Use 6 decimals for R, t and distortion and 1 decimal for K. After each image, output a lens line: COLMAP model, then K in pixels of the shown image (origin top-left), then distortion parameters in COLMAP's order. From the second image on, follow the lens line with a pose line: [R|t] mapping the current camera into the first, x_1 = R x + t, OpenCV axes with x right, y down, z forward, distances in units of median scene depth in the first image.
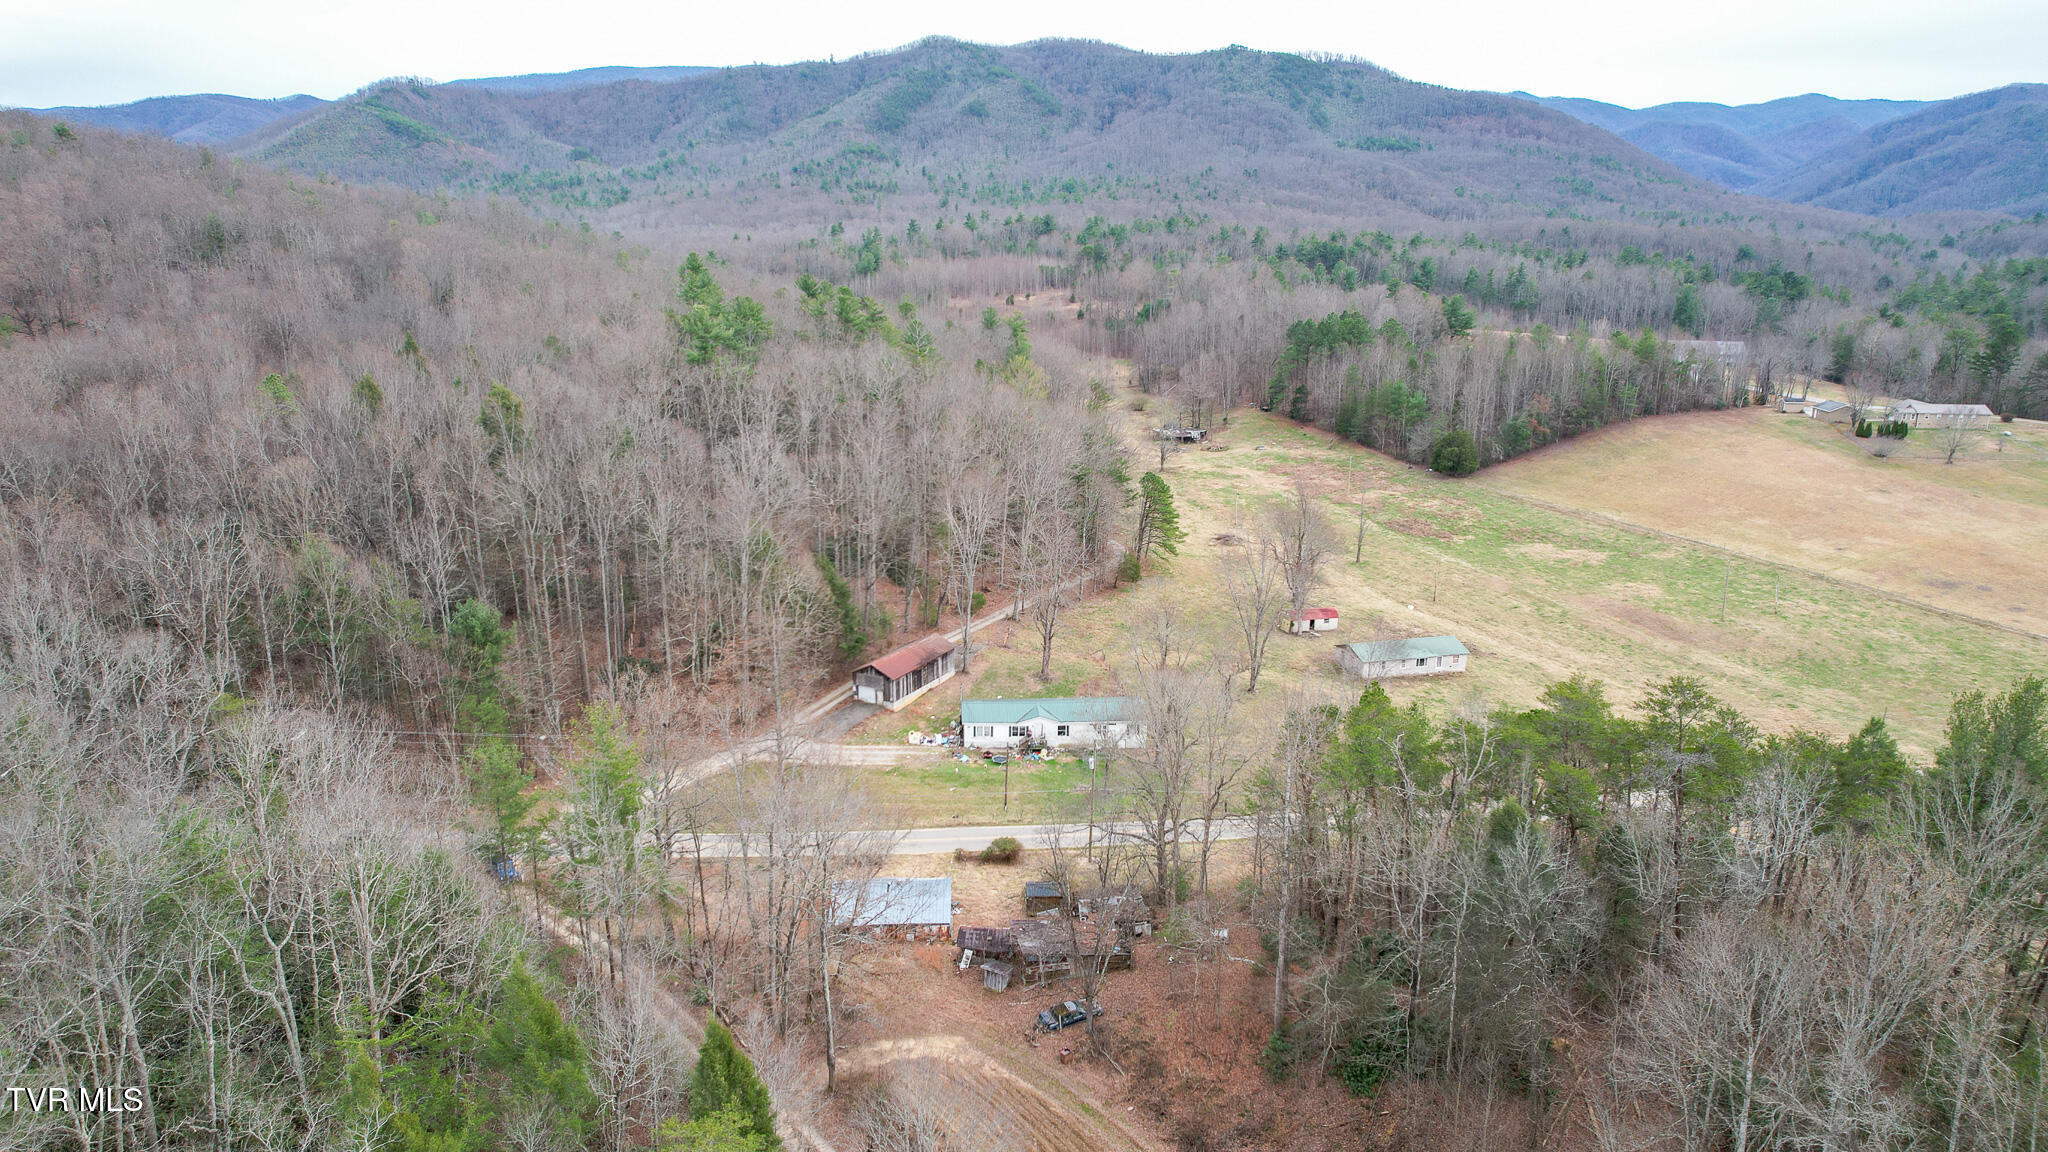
lens RADIAL K [[1372.0, 0, 1022.2], [0, 1372.0, 579.1], [0, 0, 1]] dist [-0.056617, 0.026962]
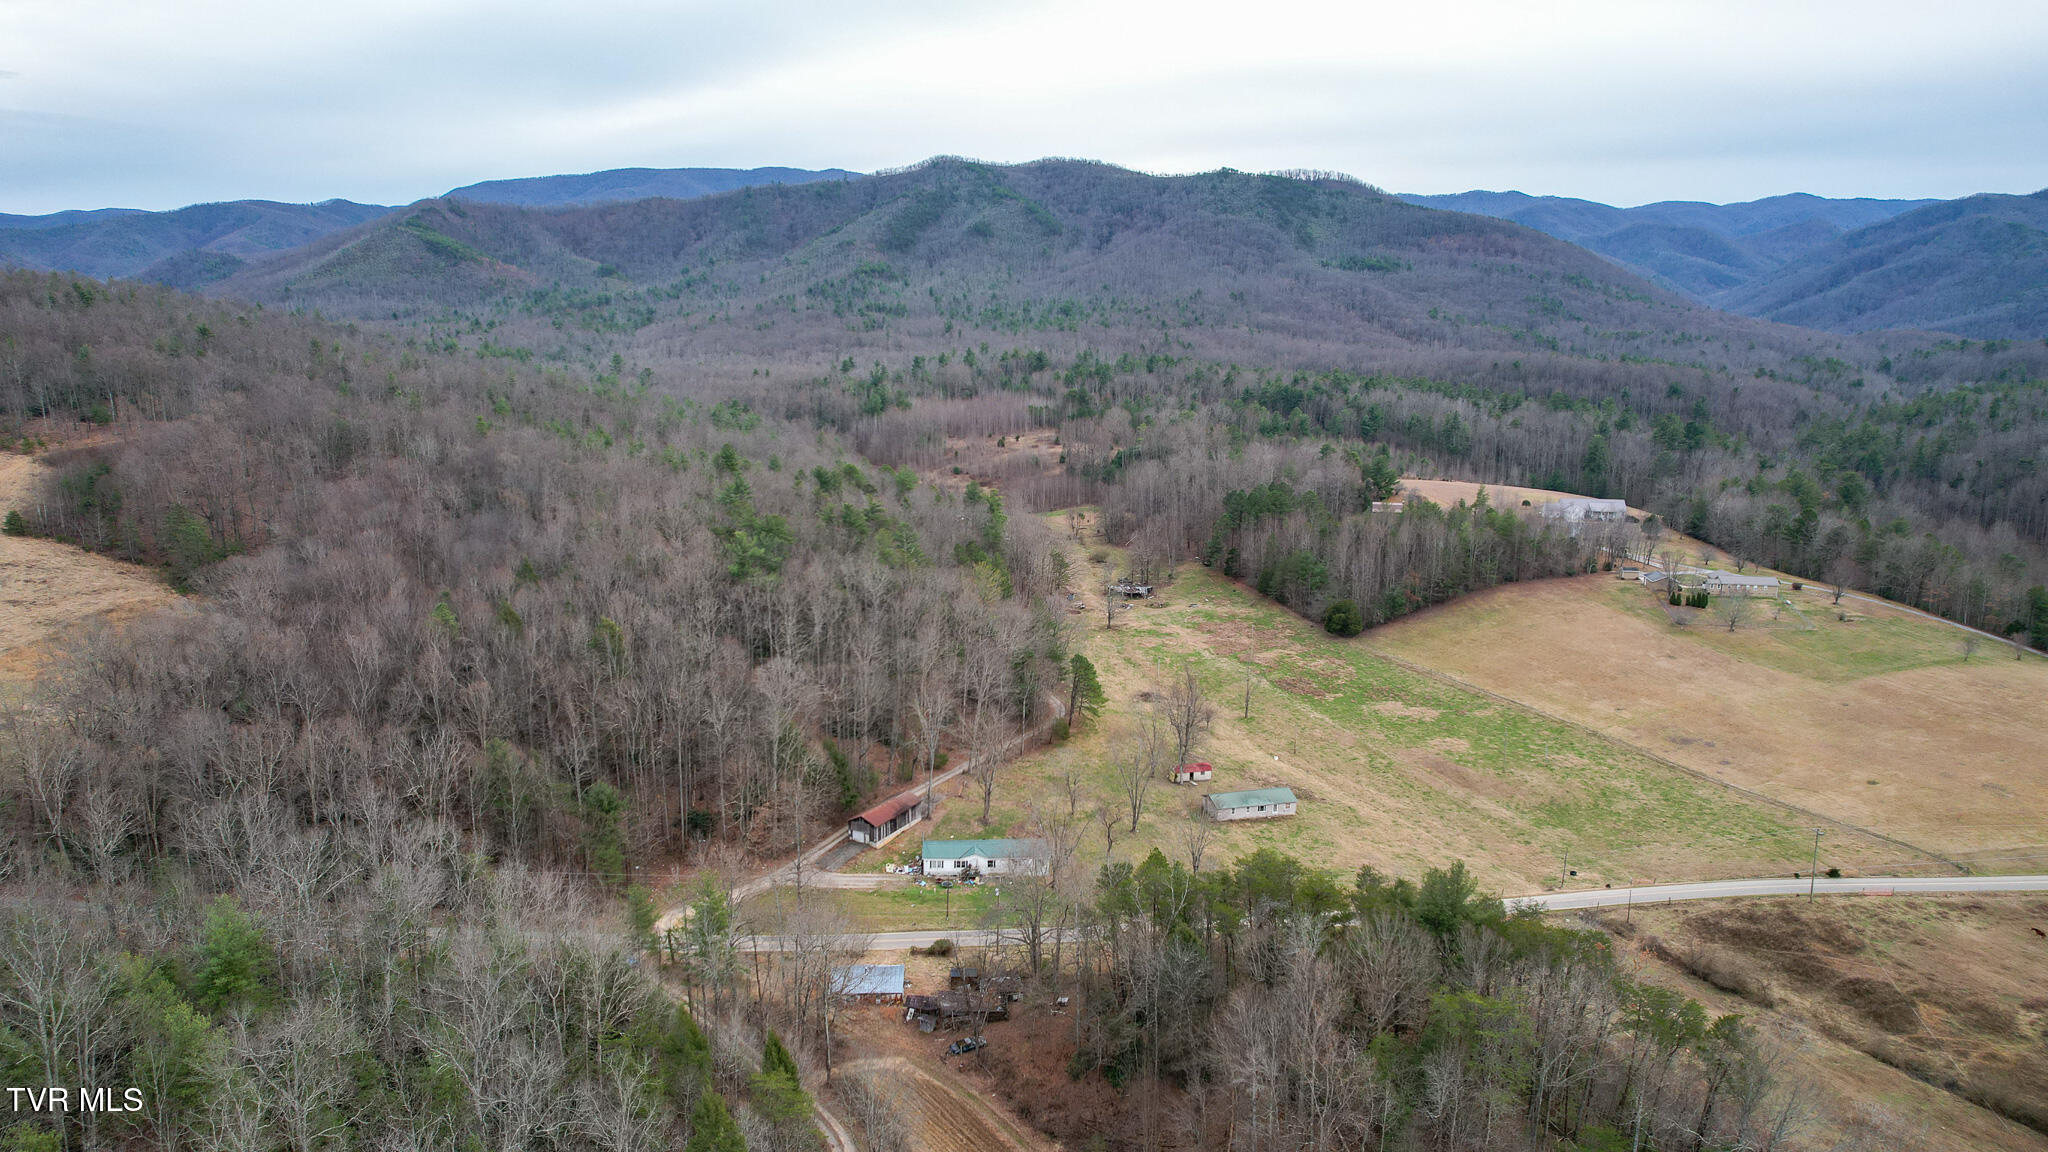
lens RADIAL K [[1372.0, 0, 1023.5], [0, 1372.0, 570.2], [0, 0, 1]] dist [-0.056617, 0.026962]
pose [[0.999977, 0.001368, -0.006714, 0.035170], [-0.001818, 0.997718, -0.067487, -0.049544], [0.006606, 0.067498, 0.997698, -0.229071]]
